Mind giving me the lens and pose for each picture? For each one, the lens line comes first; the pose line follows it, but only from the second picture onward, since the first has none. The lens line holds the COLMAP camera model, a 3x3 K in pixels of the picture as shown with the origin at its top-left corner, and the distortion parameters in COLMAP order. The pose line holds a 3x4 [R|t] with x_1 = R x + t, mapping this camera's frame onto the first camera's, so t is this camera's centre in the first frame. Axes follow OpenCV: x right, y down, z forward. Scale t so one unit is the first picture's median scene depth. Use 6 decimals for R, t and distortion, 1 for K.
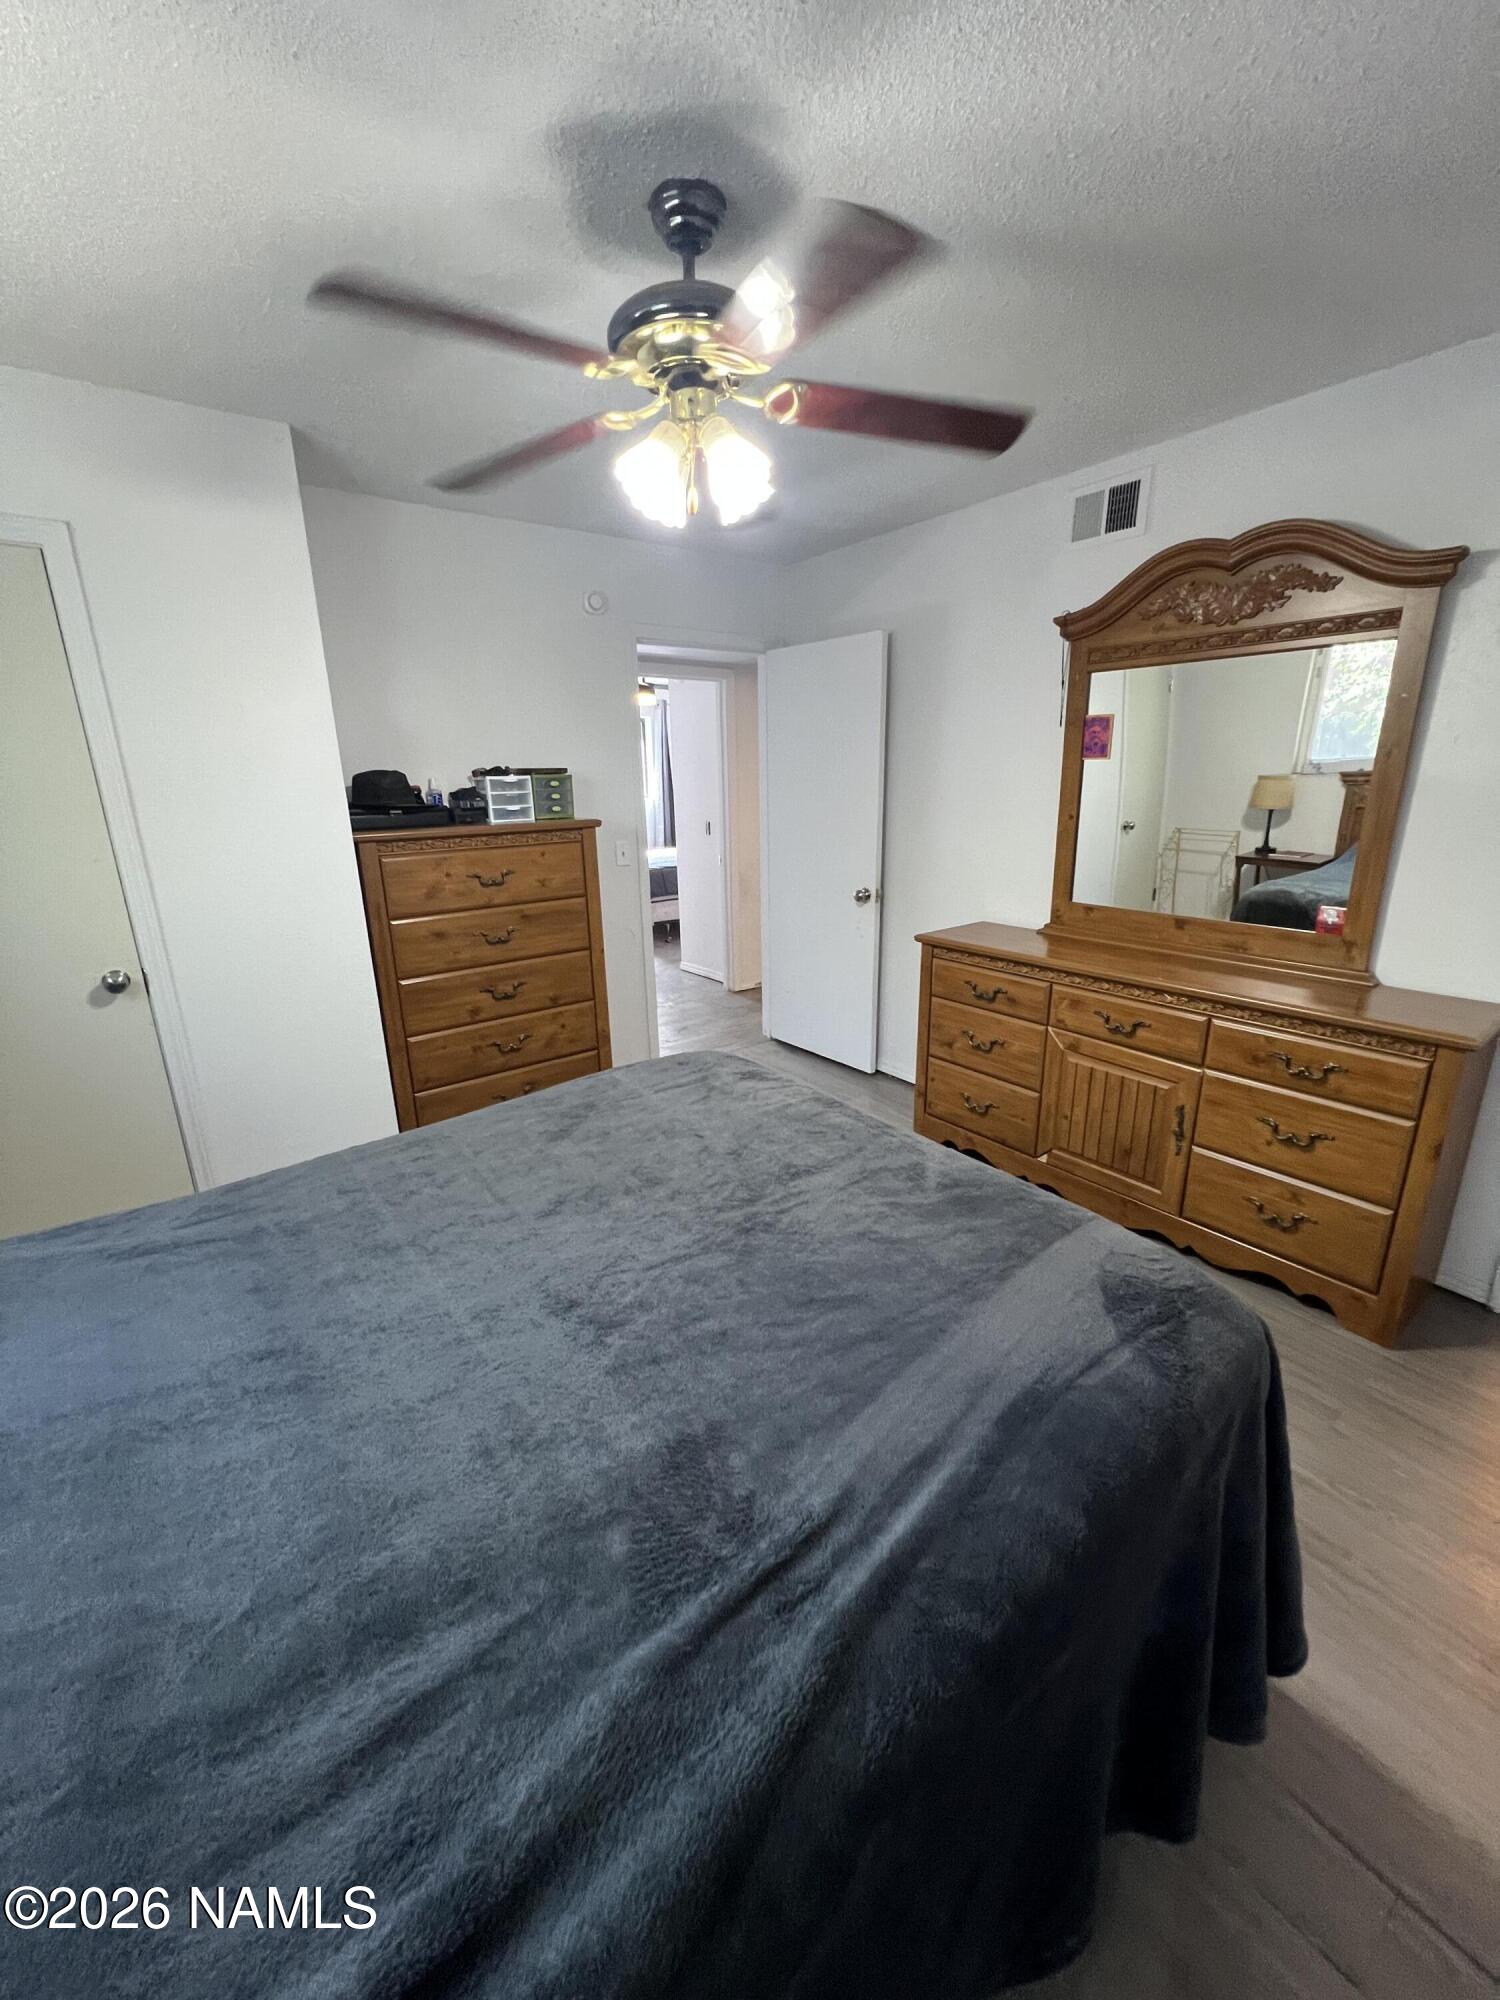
lens RADIAL K [[799.3, 0, 750.0], [0, 799.3, 1000.0], [0, 0, 1]] dist [-0.000406, 0.000262]
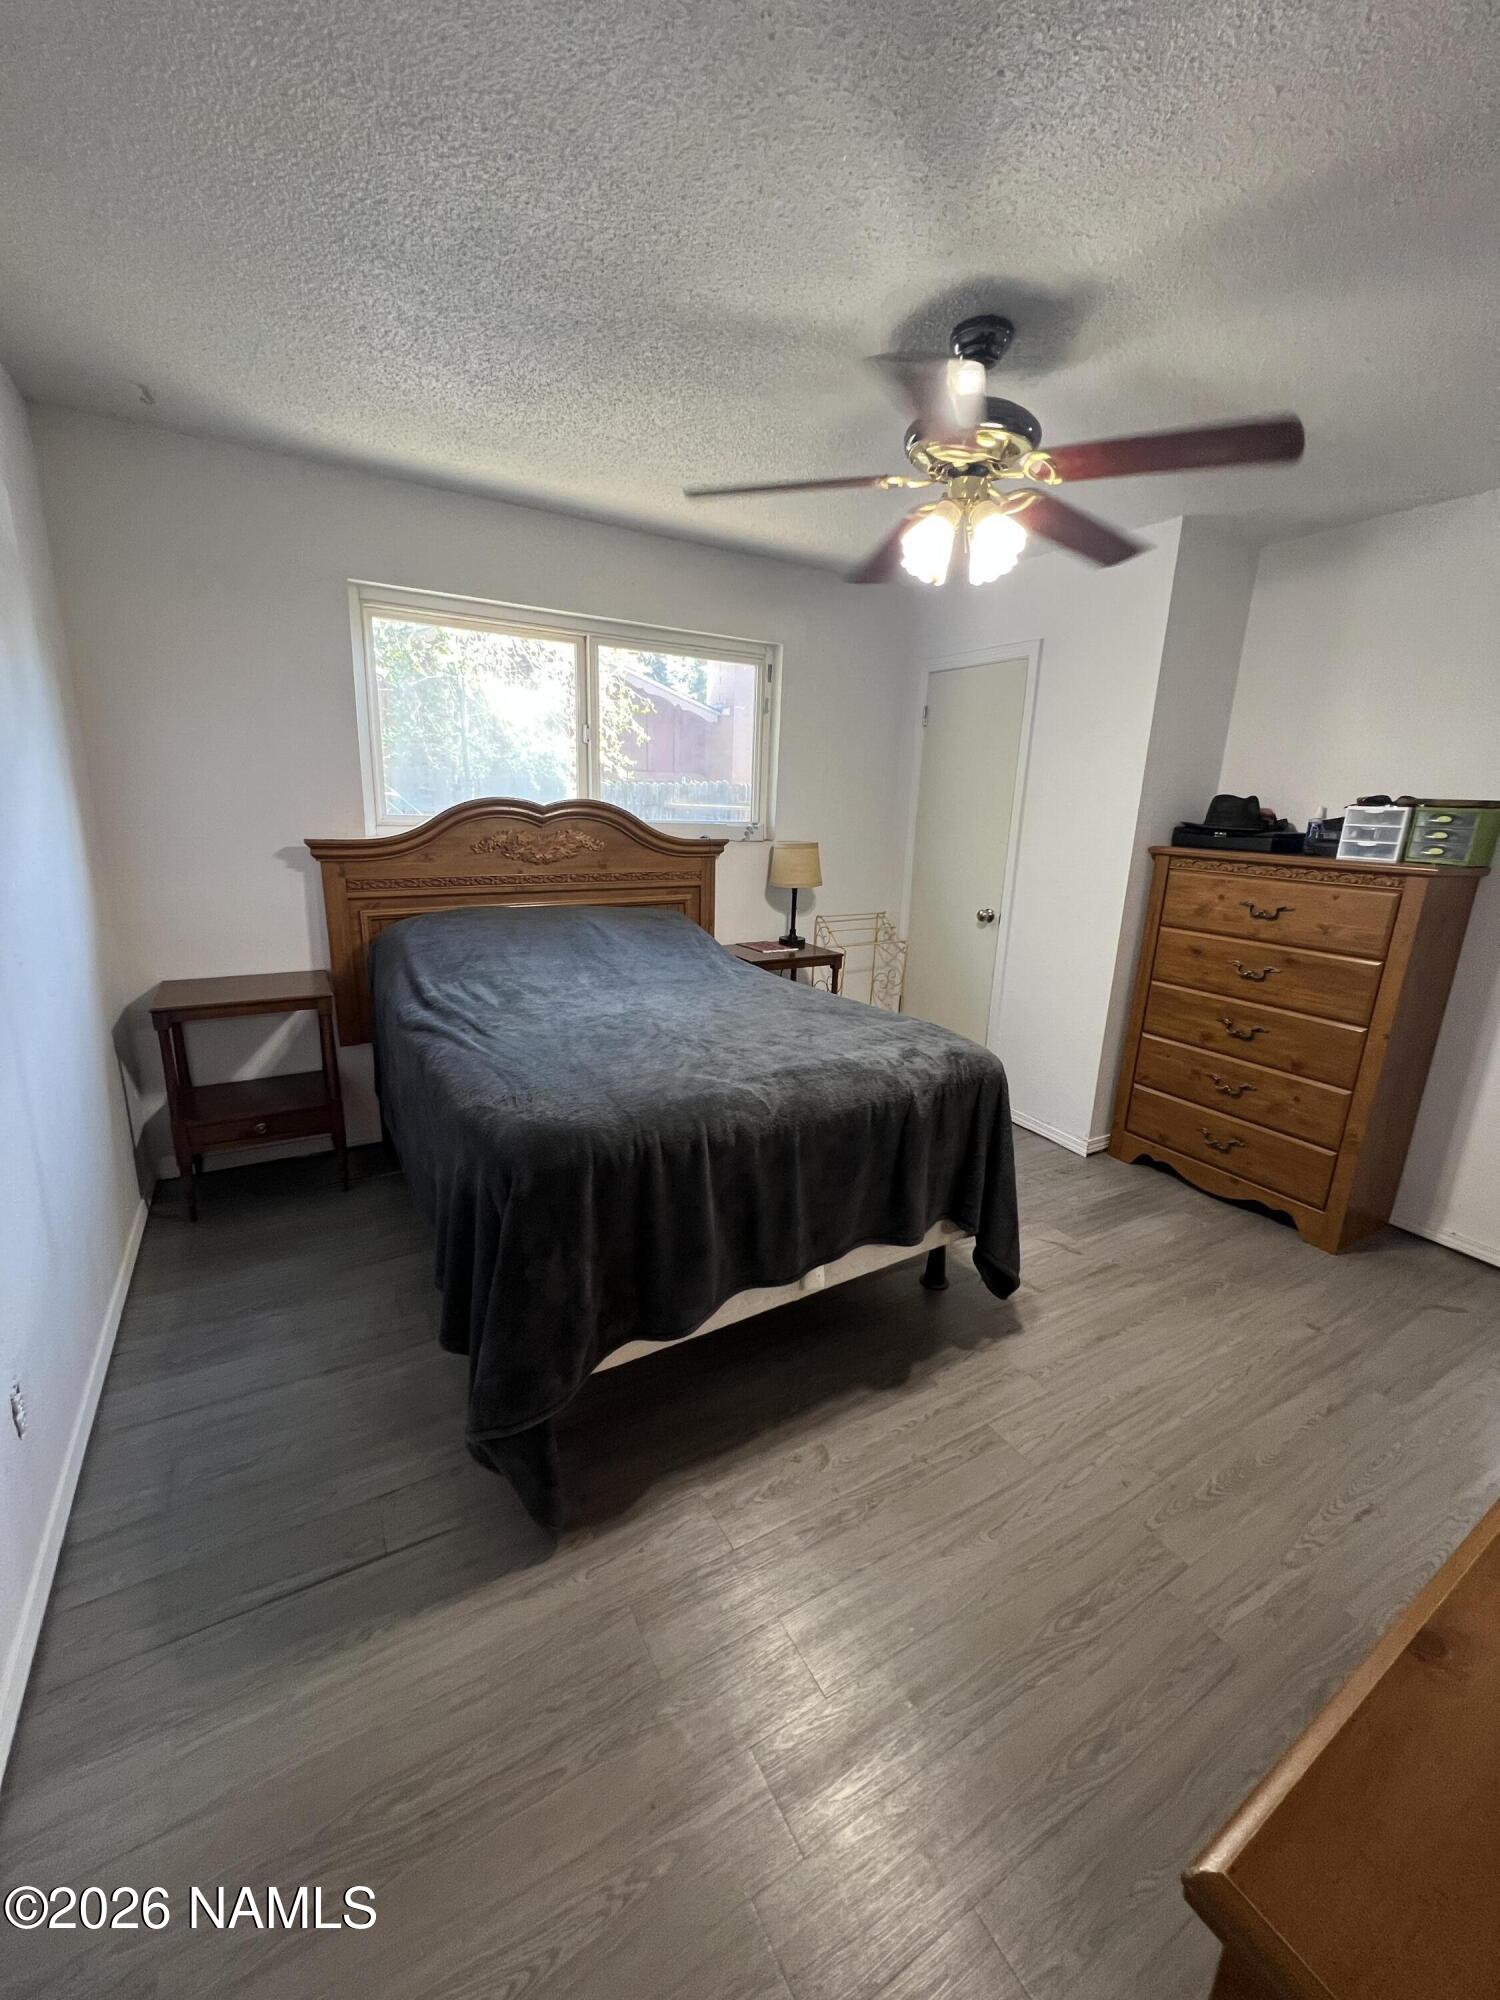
lens RADIAL K [[799.3, 0, 750.0], [0, 799.3, 1000.0], [0, 0, 1]] dist [-0.000406, 0.000262]
pose [[-0.116336, 0.257898, -0.959143, 0.704749], [-0.305475, 0.909599, 0.281628, -0.142402], [0.945067, 0.325758, -0.027037, 0.509606]]
